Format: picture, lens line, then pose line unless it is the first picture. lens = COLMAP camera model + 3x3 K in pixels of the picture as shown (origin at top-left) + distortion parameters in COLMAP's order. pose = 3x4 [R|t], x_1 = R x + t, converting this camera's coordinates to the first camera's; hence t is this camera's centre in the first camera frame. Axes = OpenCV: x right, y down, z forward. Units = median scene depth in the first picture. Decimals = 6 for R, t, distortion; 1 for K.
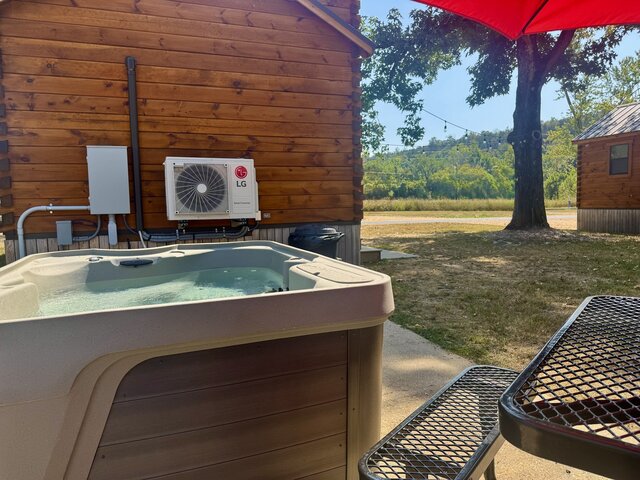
lens RADIAL K [[457.0, 0, 320.0], [0, 457.0, 240.0], [0, 0, 1]] dist [0.087407, -0.130943]
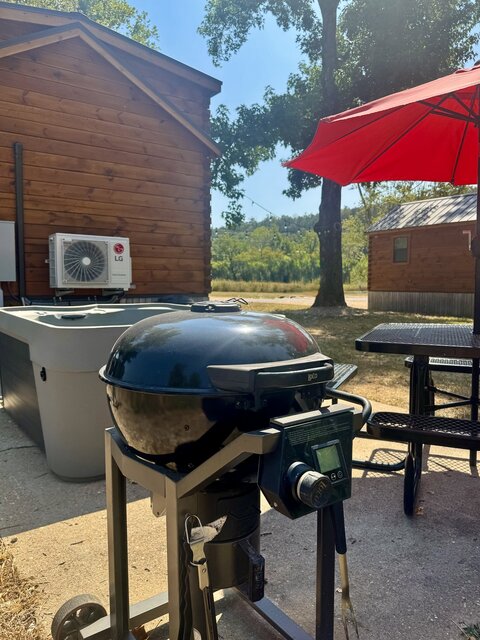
lens RADIAL K [[457.0, 0, 255.0], [0, 457.0, 321.6], [0, 0, 1]] dist [0.087407, -0.130943]
pose [[0.964594, 0.003258, 0.263720, -0.128416], [-0.004789, 0.999975, 0.005165, 0.028033], [-0.263697, -0.006245, 0.964585, -0.211232]]
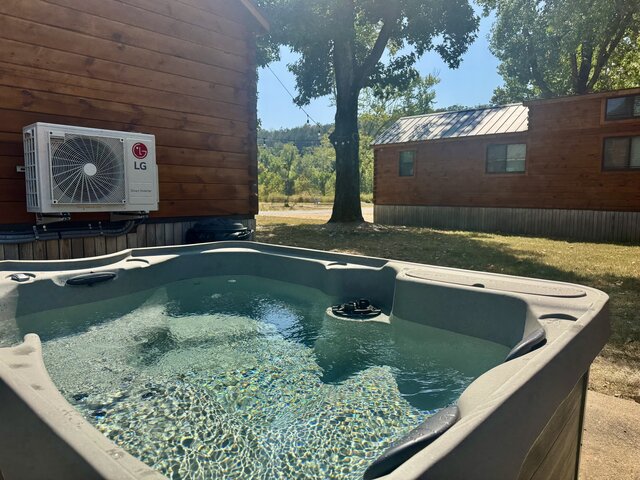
lens RADIAL K [[458.2, 0, 344.4], [0, 458.2, 248.2], [0, 0, 1]] dist [-0.007273, -0.001511]
pose [[0.888944, -0.024846, 0.457341, -0.195936], [0.008971, 0.999280, 0.036852, -0.008366], [-0.457928, -0.028657, 0.888527, 0.134651]]
